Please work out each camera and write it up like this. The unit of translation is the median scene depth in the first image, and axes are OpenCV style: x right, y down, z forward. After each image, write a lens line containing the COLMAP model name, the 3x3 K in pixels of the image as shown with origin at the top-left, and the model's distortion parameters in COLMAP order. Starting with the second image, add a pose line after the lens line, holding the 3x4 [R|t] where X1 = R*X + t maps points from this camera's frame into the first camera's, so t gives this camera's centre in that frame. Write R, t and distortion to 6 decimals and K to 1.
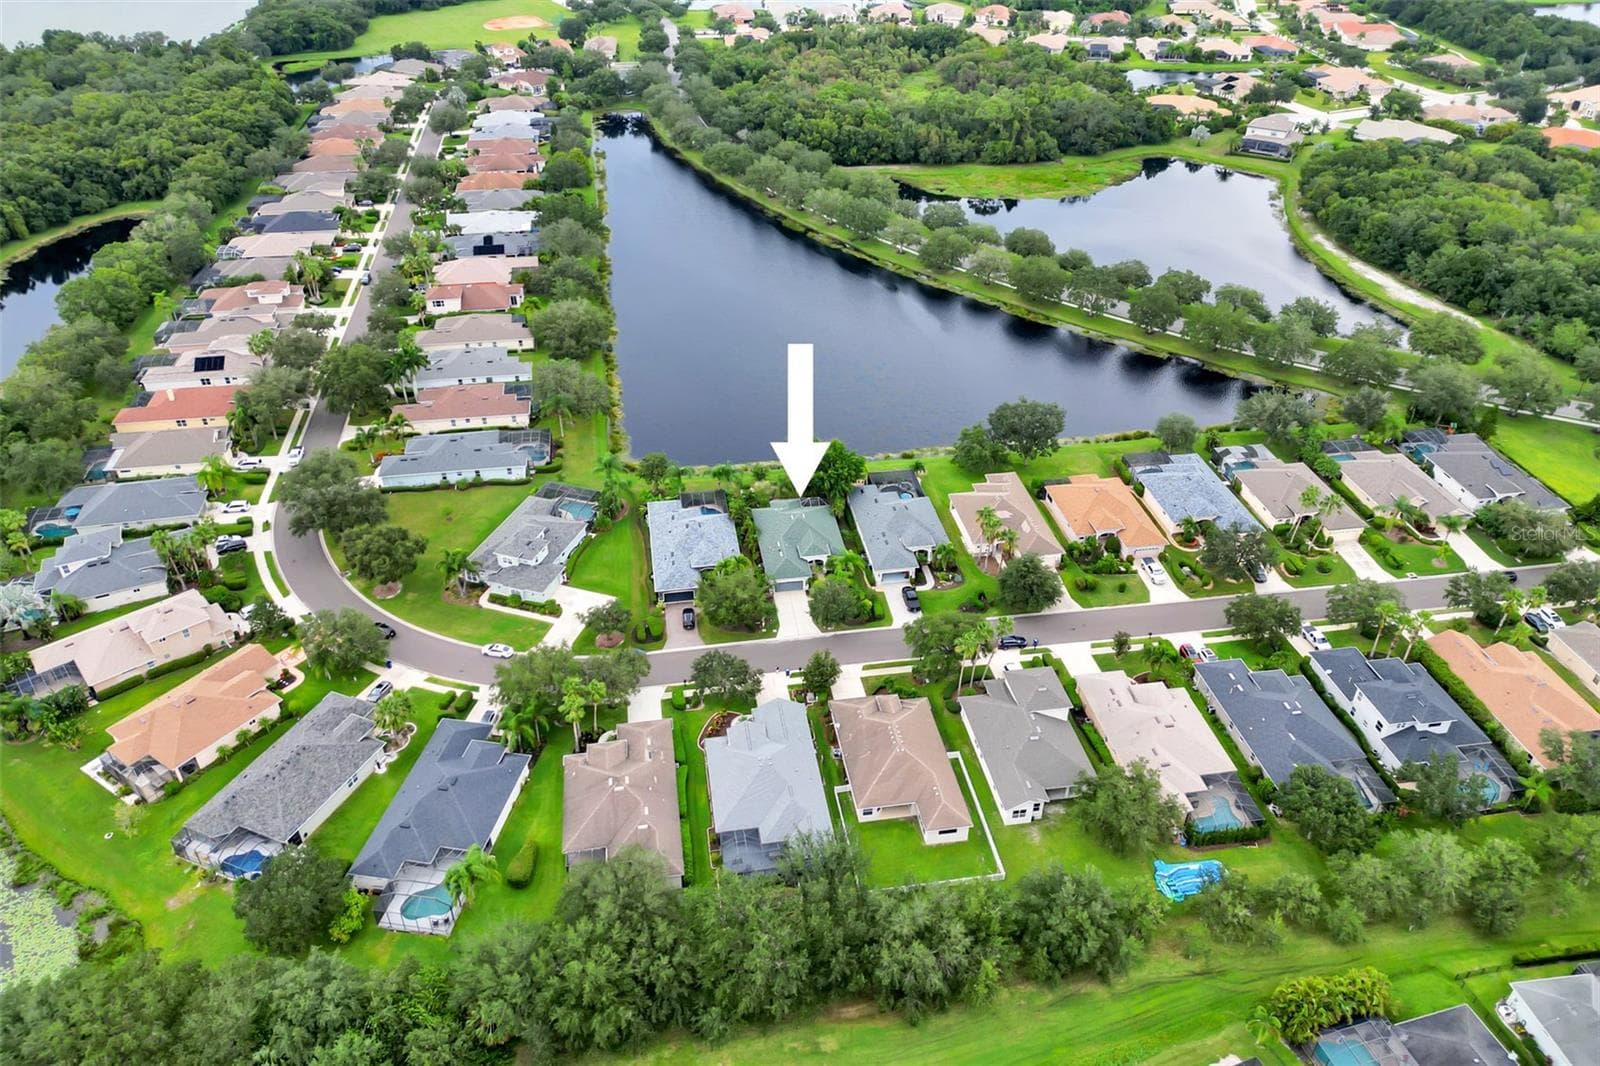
lens RADIAL K [[1093.8, 0, 800.0], [0, 1093.8, 533.0], [0, 0, 1]] dist [0.061127, -0.056140]
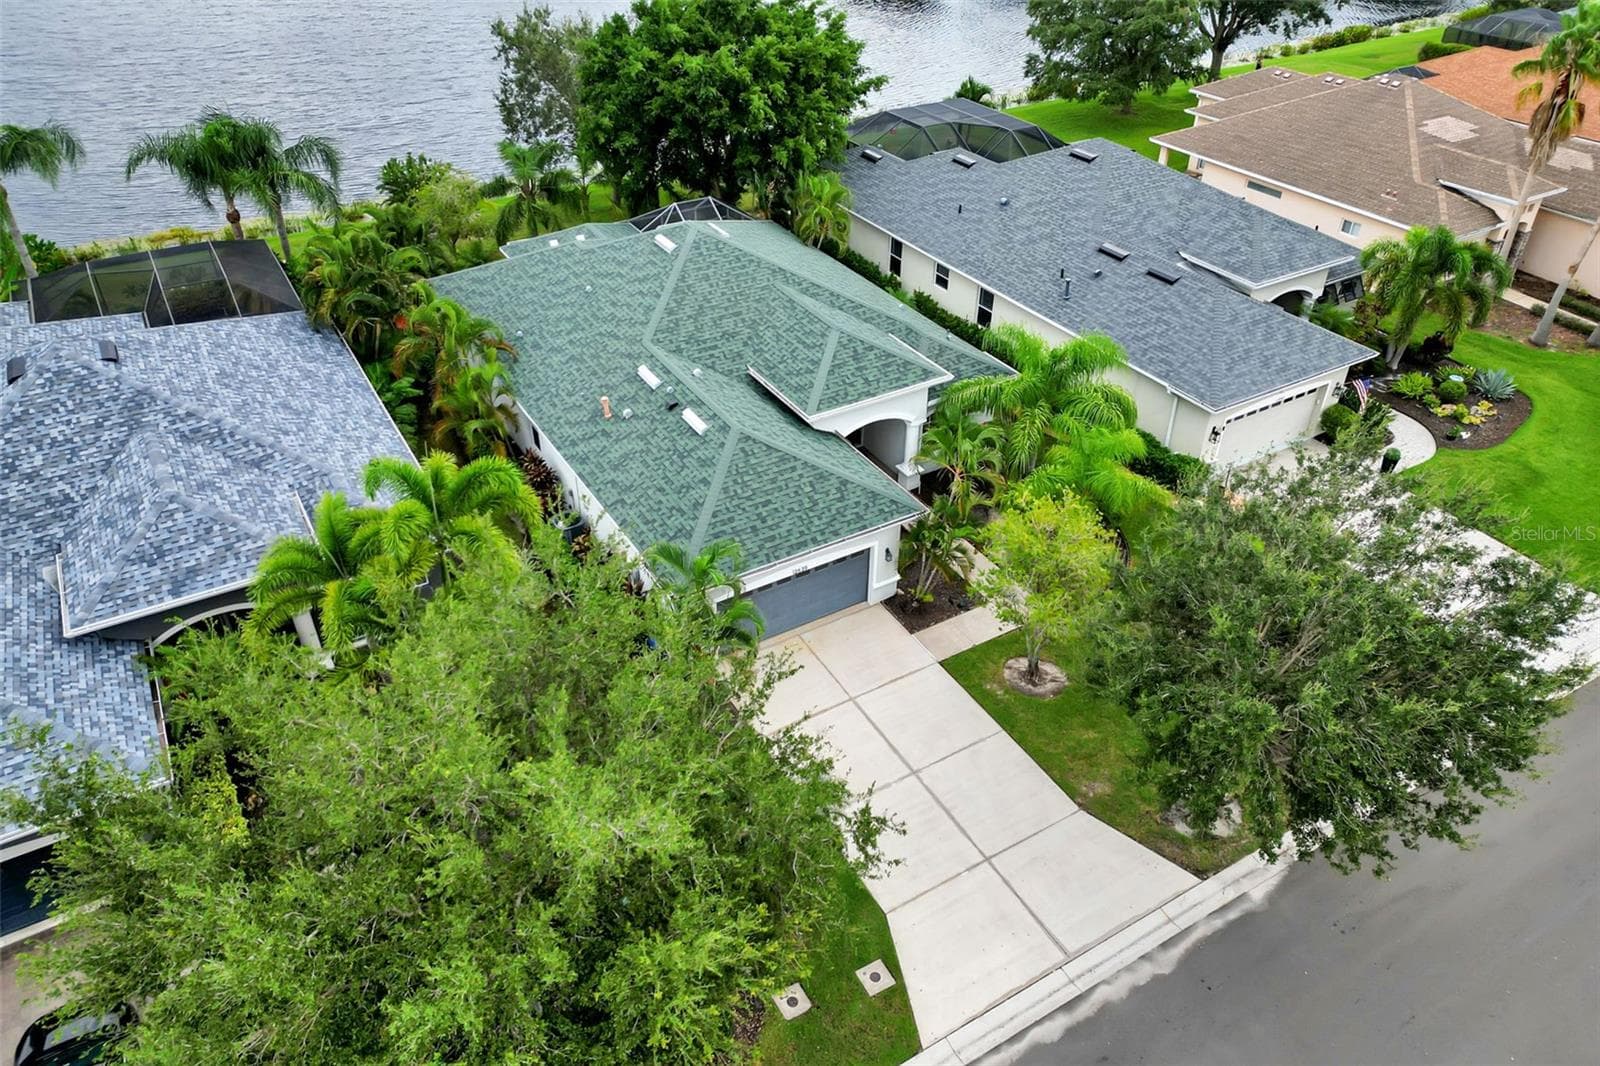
lens RADIAL K [[1093.8, 0, 800.0], [0, 1093.8, 533.0], [0, 0, 1]] dist [0.061127, -0.056140]
pose [[0.927571, -0.214514, 0.305935, -0.055064], [0.204454, 0.976718, 0.064961, 0.028042], [-0.312747, 0.002293, 0.949834, 0.828063]]
